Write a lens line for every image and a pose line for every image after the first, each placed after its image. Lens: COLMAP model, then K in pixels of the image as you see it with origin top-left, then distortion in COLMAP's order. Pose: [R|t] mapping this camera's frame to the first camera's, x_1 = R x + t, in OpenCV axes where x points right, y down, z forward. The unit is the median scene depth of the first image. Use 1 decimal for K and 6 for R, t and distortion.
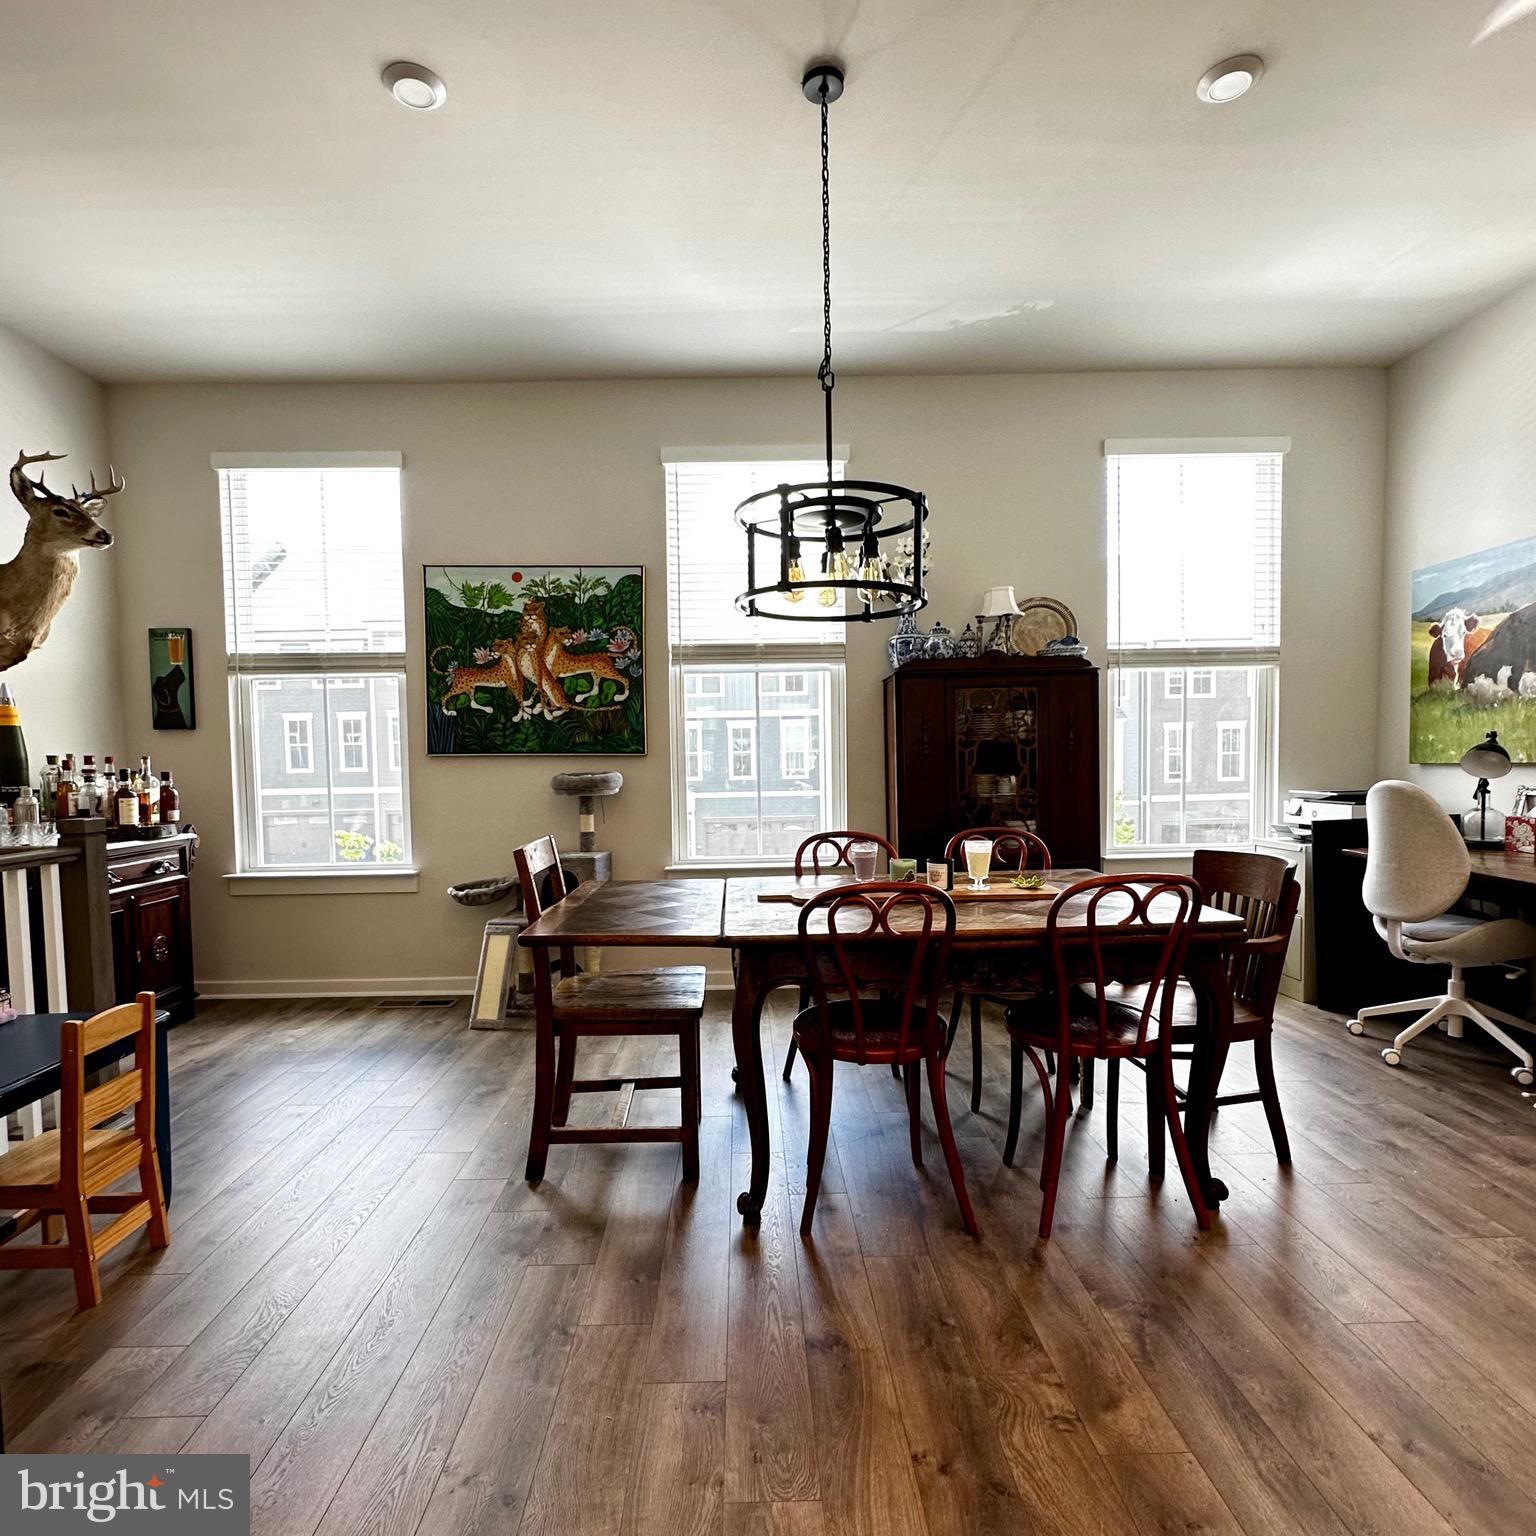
lens RADIAL K [[833.6, 0, 772.2], [0, 833.6, 781.3], [0, 0, 1]] dist [0.005527, -0.000865]
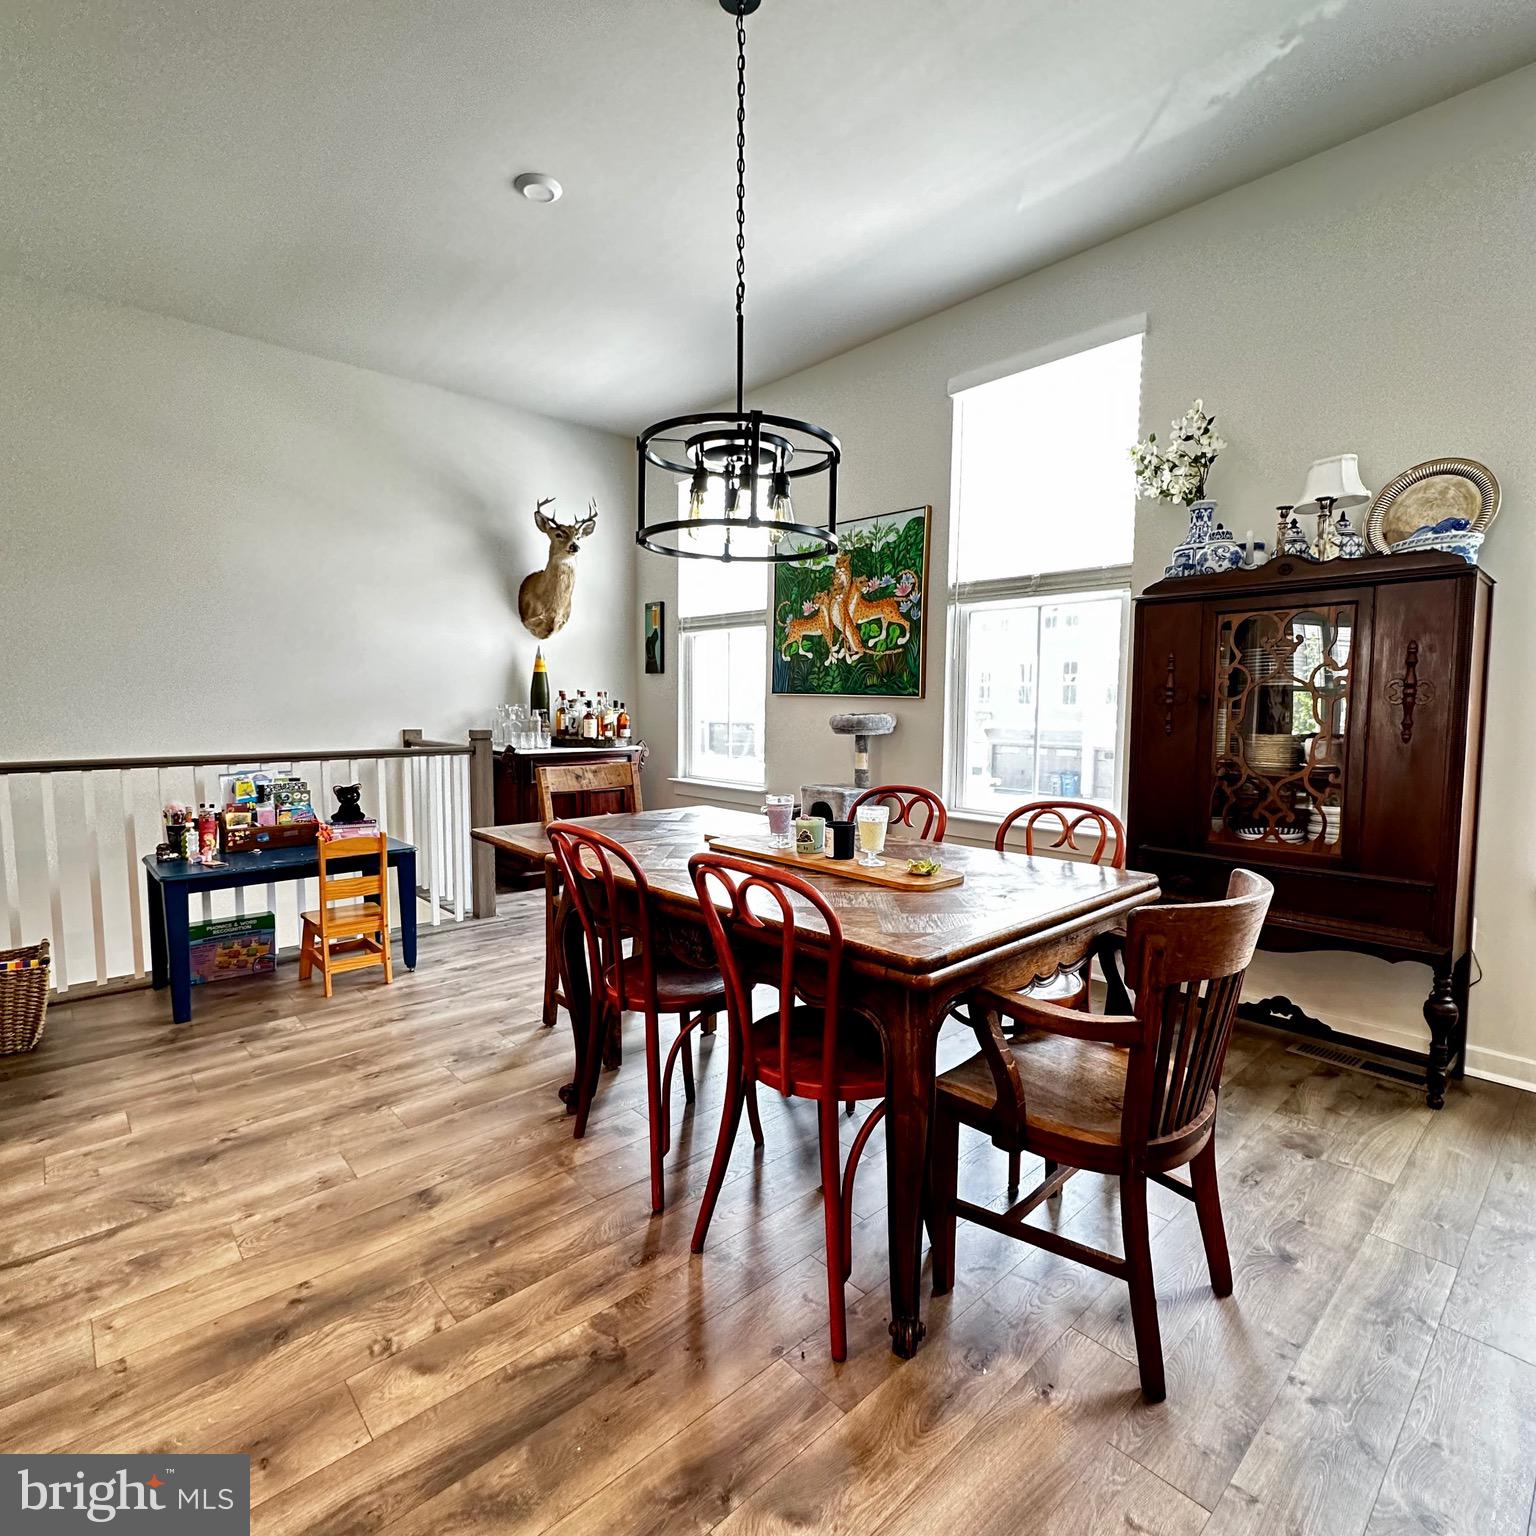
lens RADIAL K [[833.6, 0, 816.4], [0, 833.6, 757.8], [0, 0, 1]] dist [0.005527, -0.000865]
pose [[0.670581, 0.072709, -0.738265, 0.515117], [-0.040098, 0.997283, 0.061797, -0.016804], [0.740752, -0.011837, 0.671674, 0.237977]]
